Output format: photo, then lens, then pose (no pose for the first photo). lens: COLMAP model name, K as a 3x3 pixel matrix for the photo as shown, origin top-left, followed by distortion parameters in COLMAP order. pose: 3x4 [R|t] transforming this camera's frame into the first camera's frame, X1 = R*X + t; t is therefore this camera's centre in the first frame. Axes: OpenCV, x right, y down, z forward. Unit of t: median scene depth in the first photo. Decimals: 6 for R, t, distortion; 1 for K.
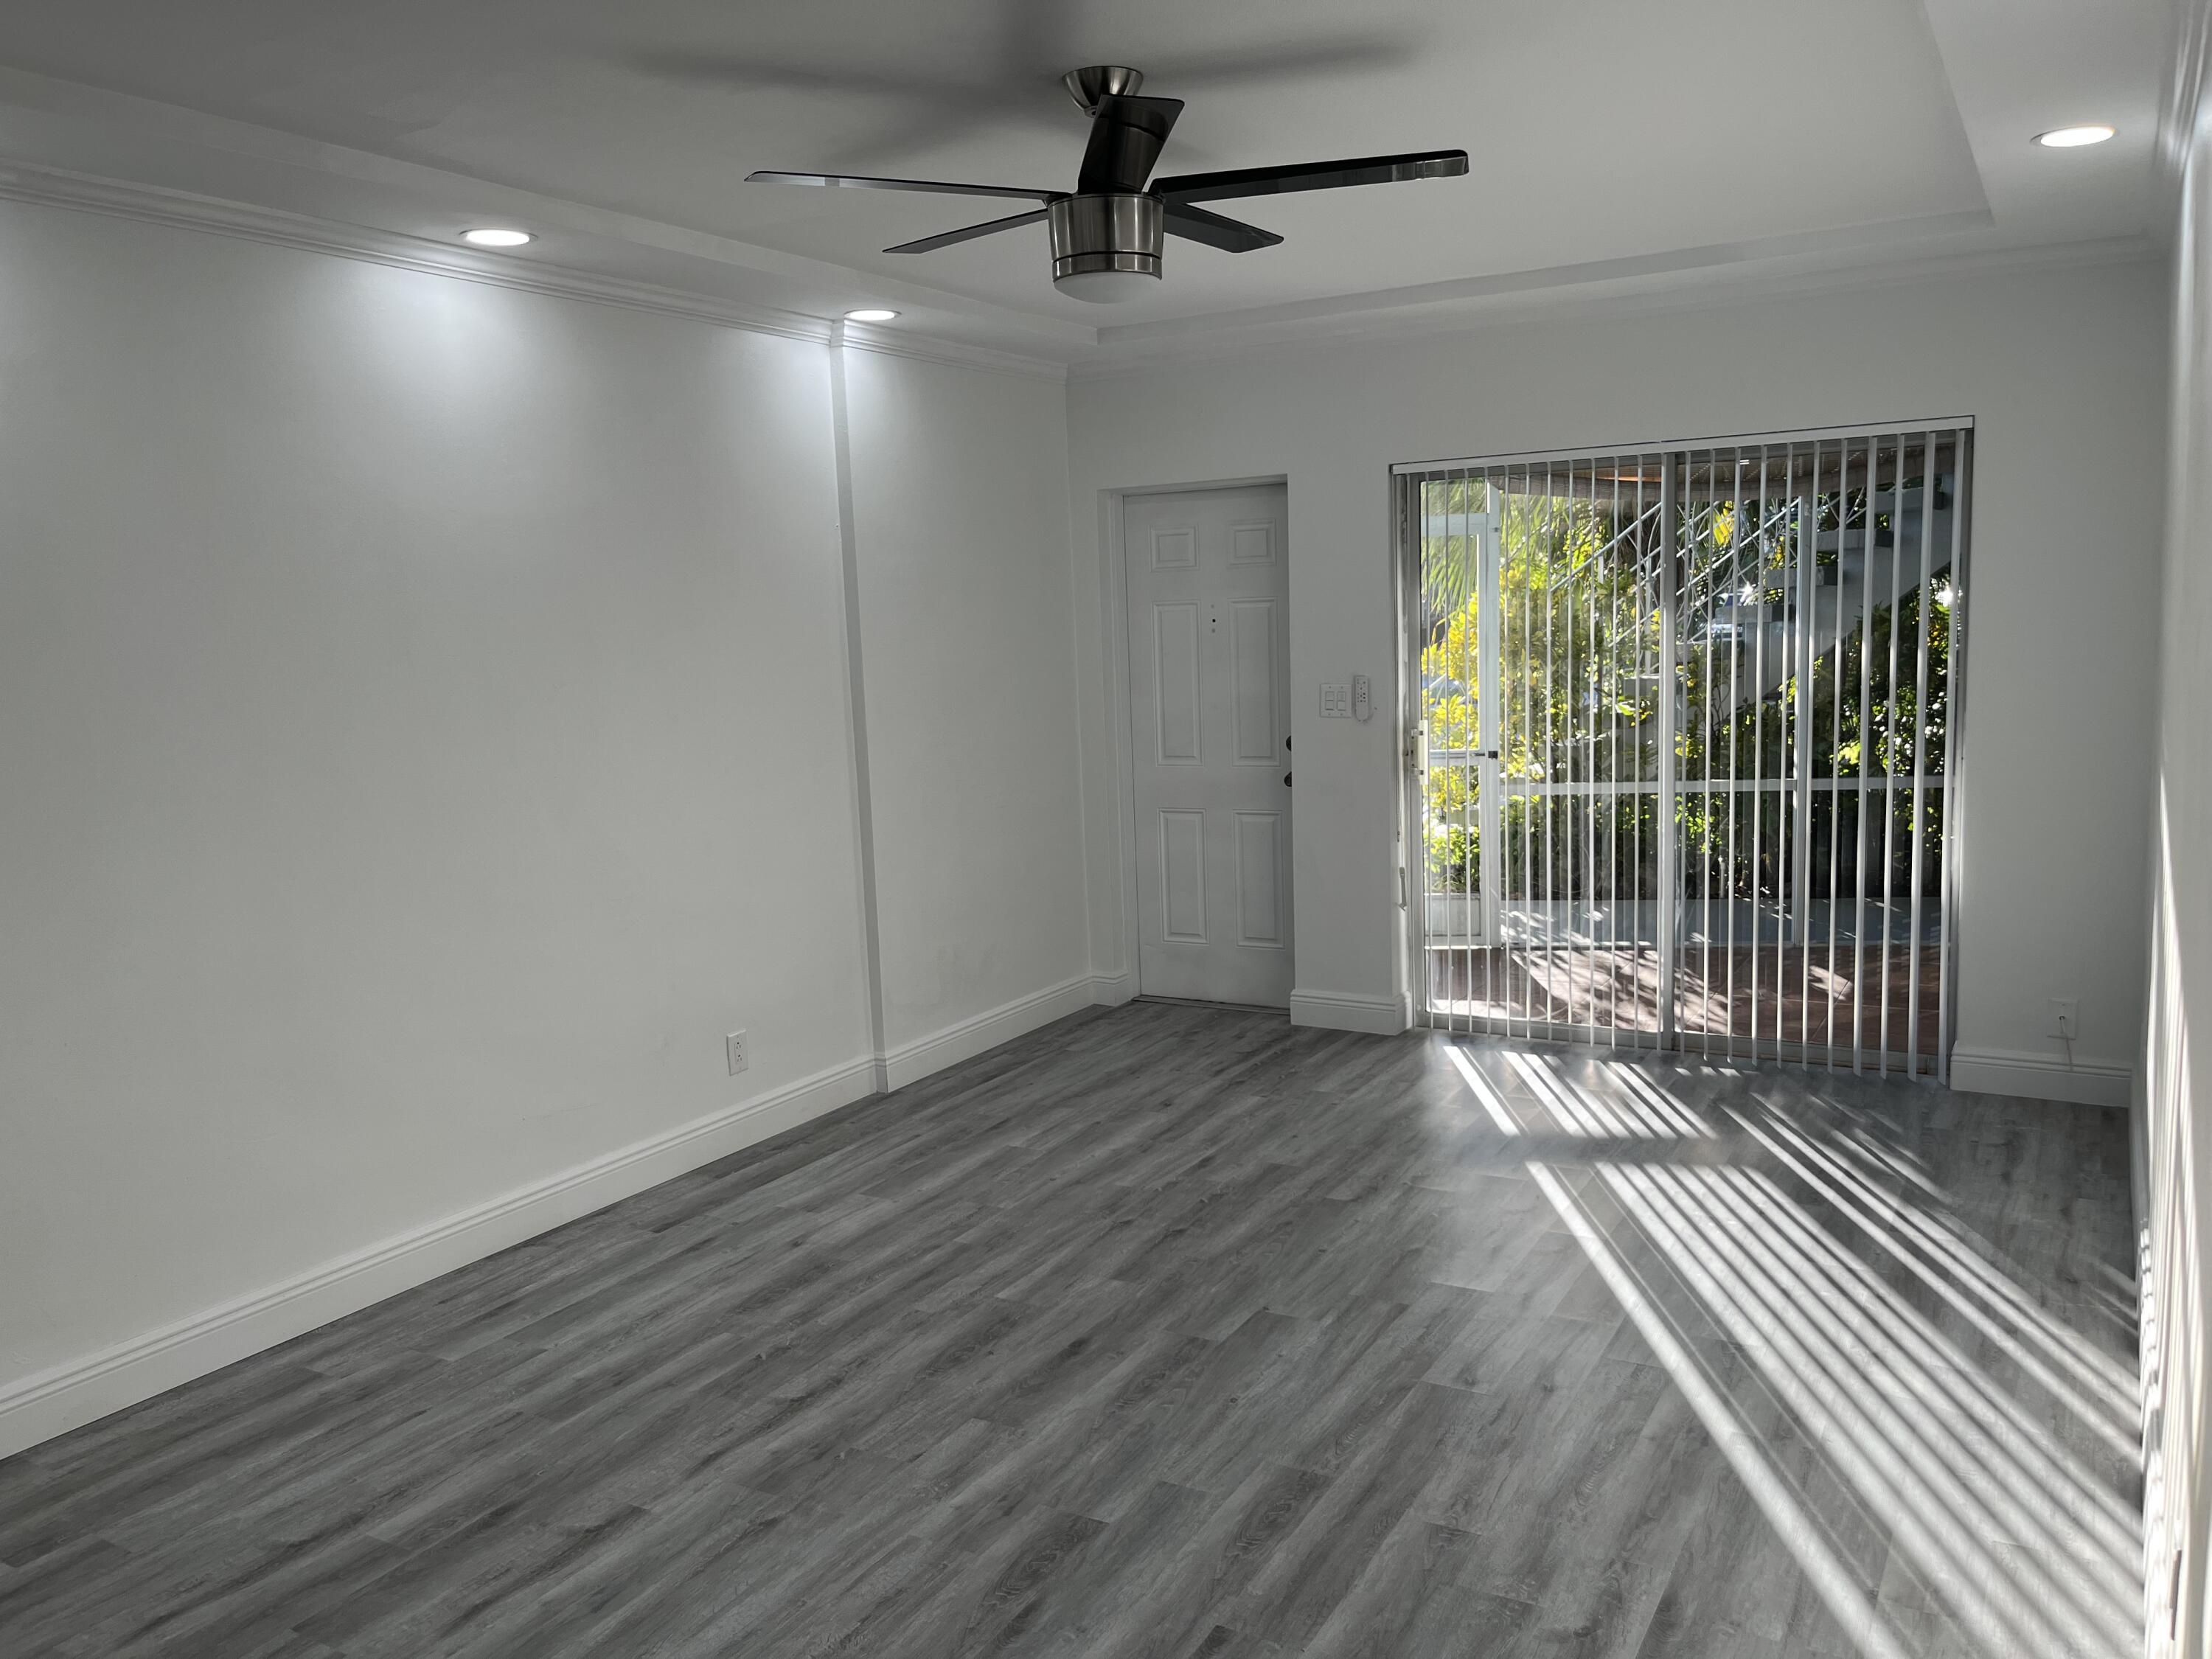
lens RADIAL K [[1651.8, 0, 1106.0], [0, 1651.8, 829.5], [0, 0, 1]] dist [0.001781, 0.000704]
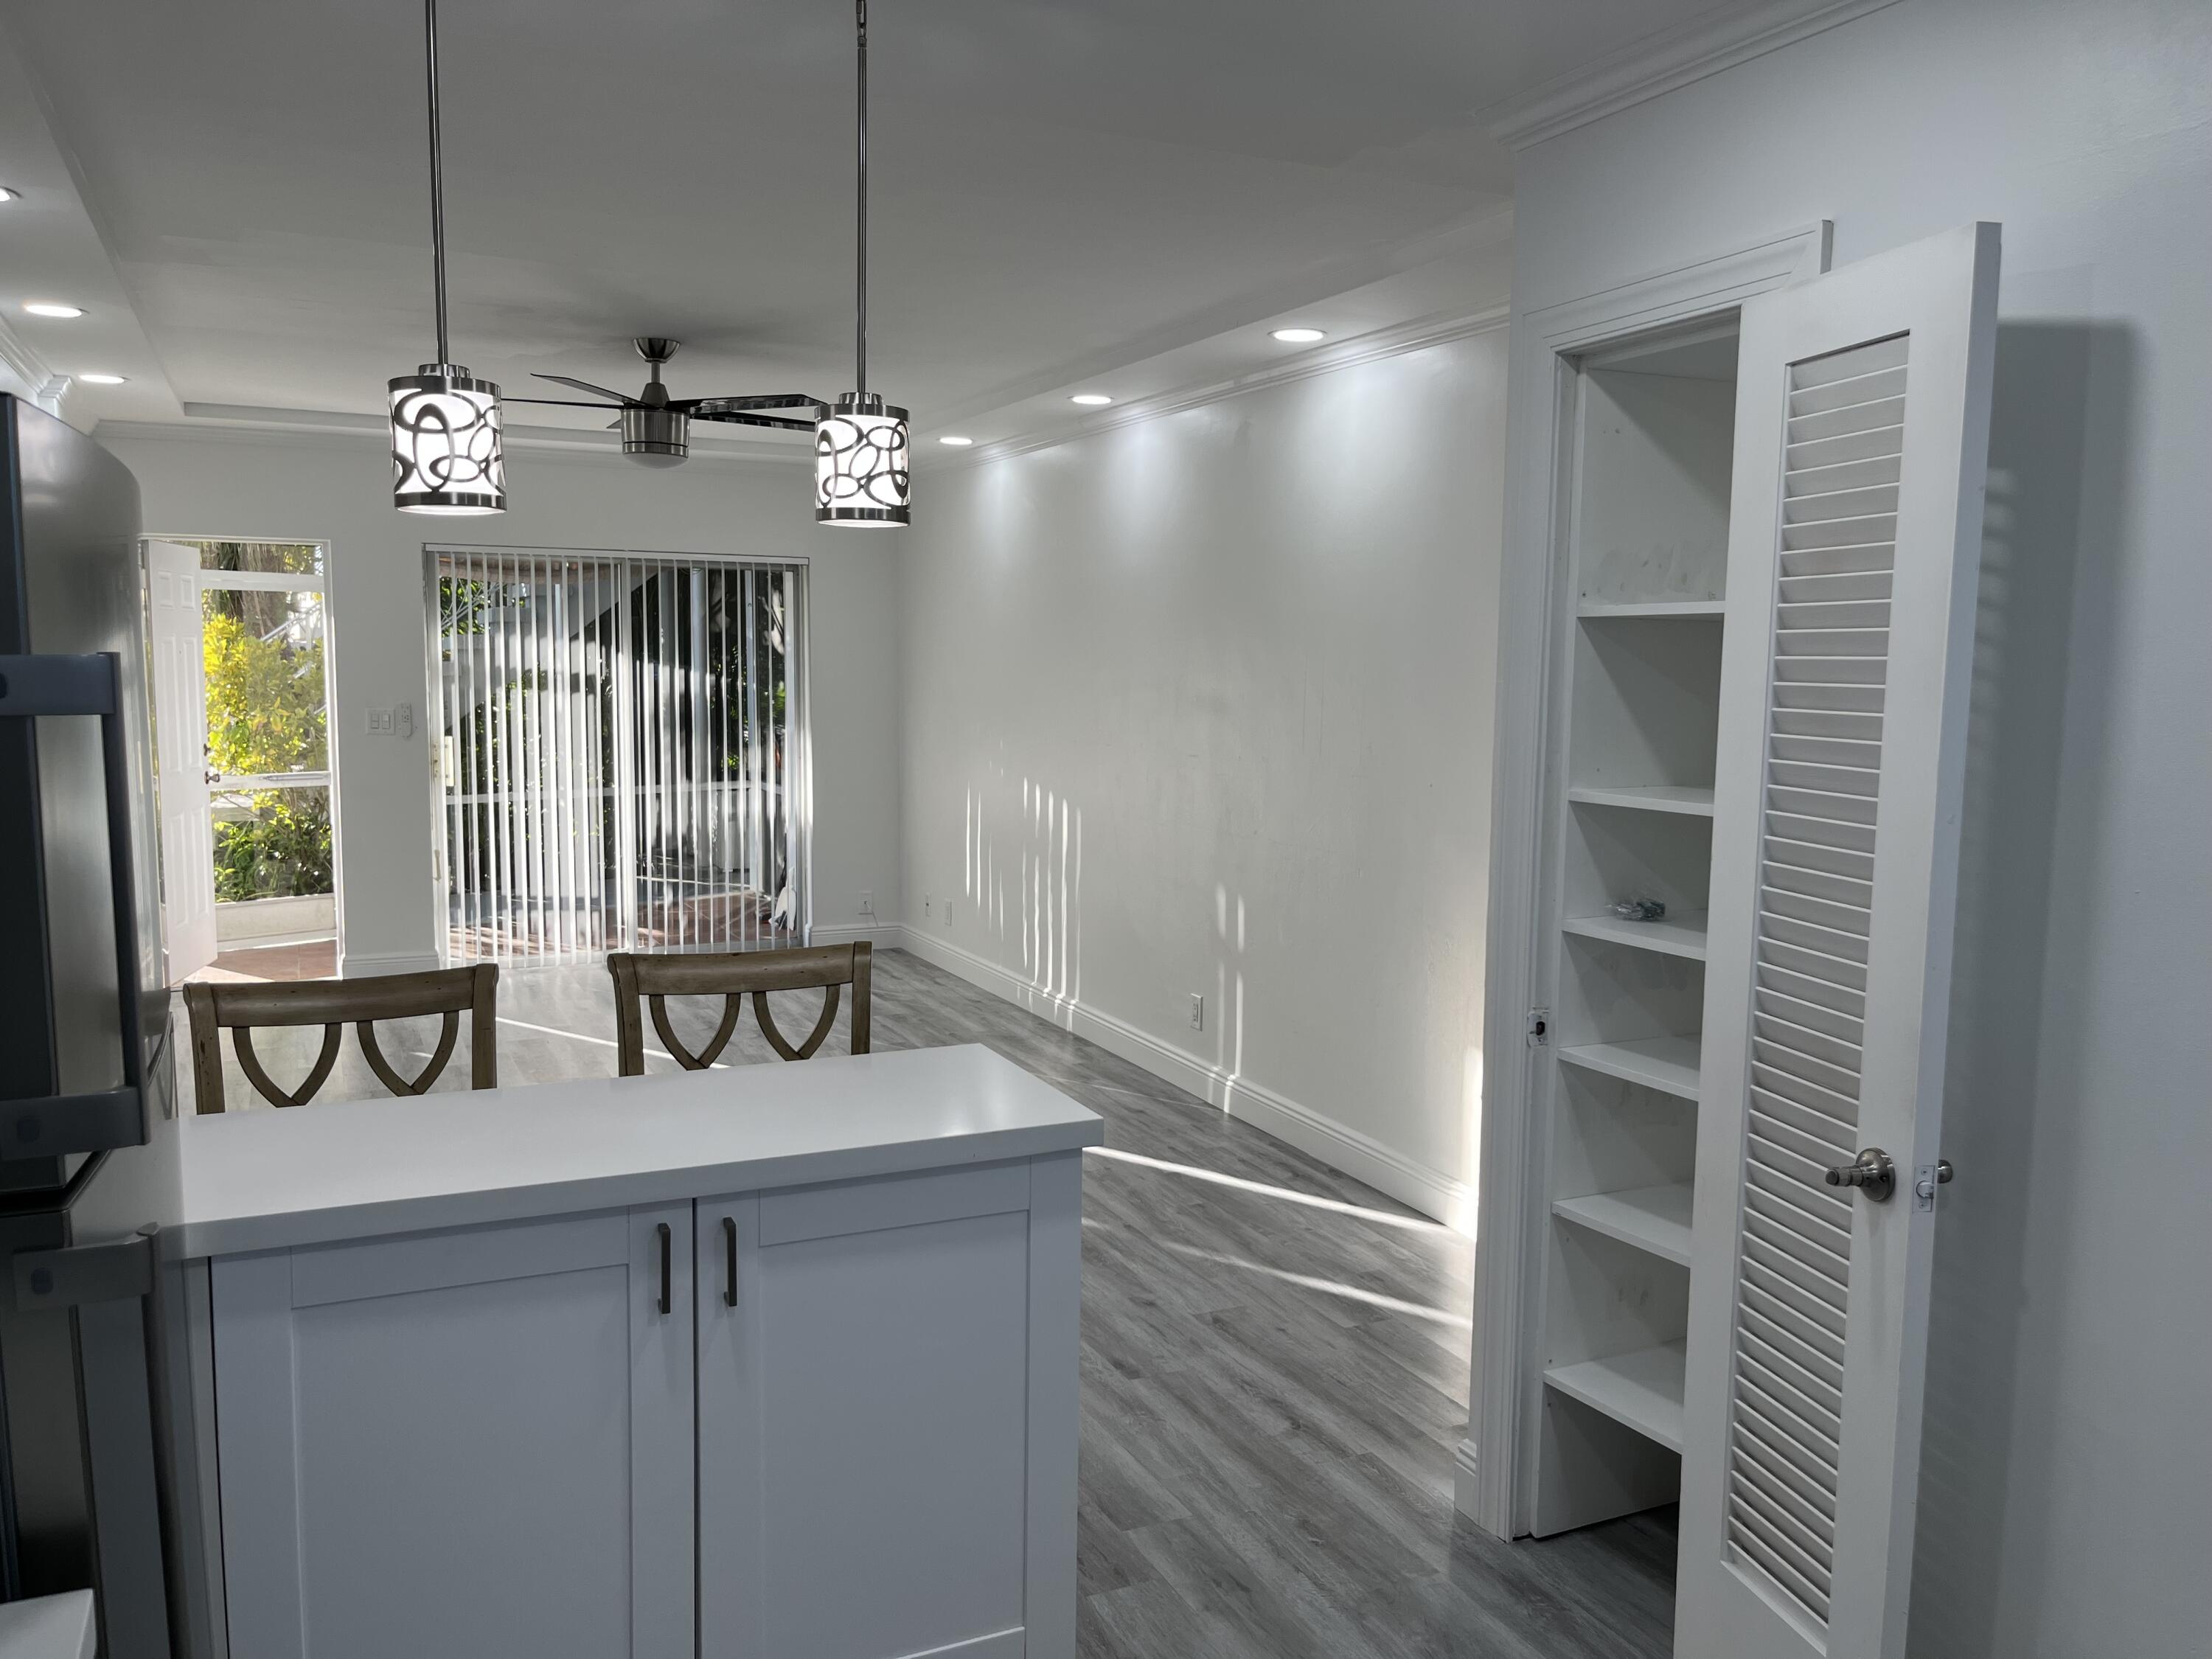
lens RADIAL K [[1651.8, 0, 1106.0], [0, 1651.8, 829.5], [0, 0, 1]] dist [0.001781, 0.000704]
pose [[0.490432, -0.055807, 0.869691, -0.685414], [0.081953, 0.996478, 0.017729, 0.020598], [-0.867618, 0.062579, 0.493278, -0.088751]]
